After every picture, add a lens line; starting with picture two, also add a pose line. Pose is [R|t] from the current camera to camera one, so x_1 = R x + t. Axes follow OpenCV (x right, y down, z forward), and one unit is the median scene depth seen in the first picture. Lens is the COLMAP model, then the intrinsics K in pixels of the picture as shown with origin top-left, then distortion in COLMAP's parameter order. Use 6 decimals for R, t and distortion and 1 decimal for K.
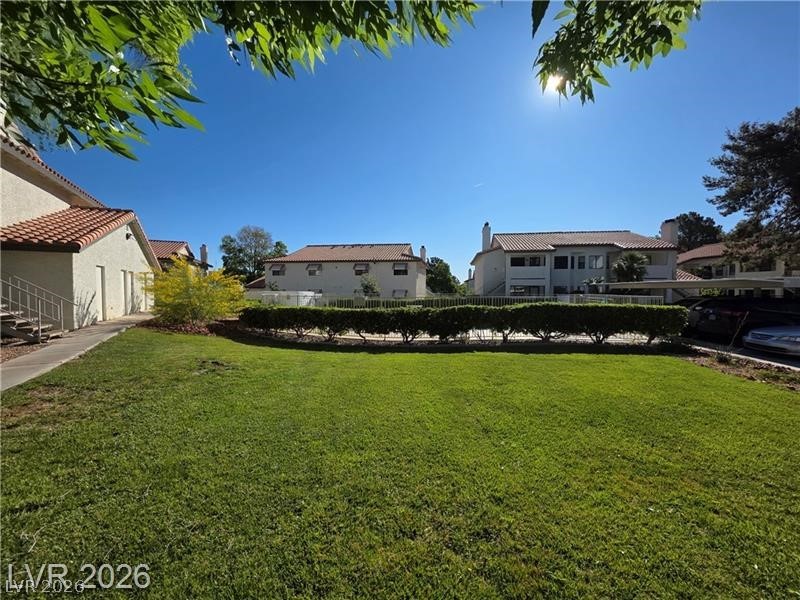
lens RADIAL K [[319.3, 0, 399.9], [0, 319.3, 301.6], [0, 0, 1]] dist [0.002742, -0.000399]
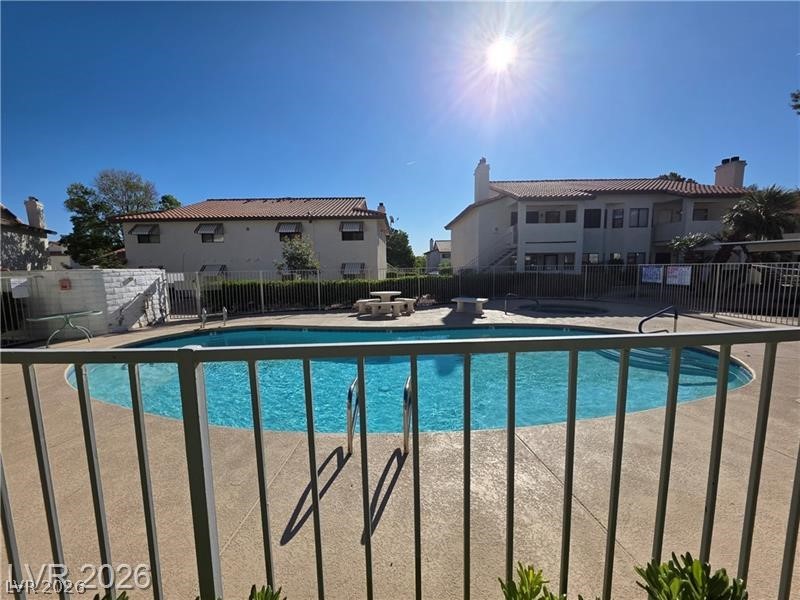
lens RADIAL K [[319.3, 0, 405.5], [0, 319.3, 298.8], [0, 0, 1]] dist [0.002742, -0.000399]
pose [[0.984460, -0.035547, 0.171973, -0.008254], [0.023670, 0.997222, 0.070624, -0.008660], [-0.174006, -0.065456, 0.982567, 0.346086]]
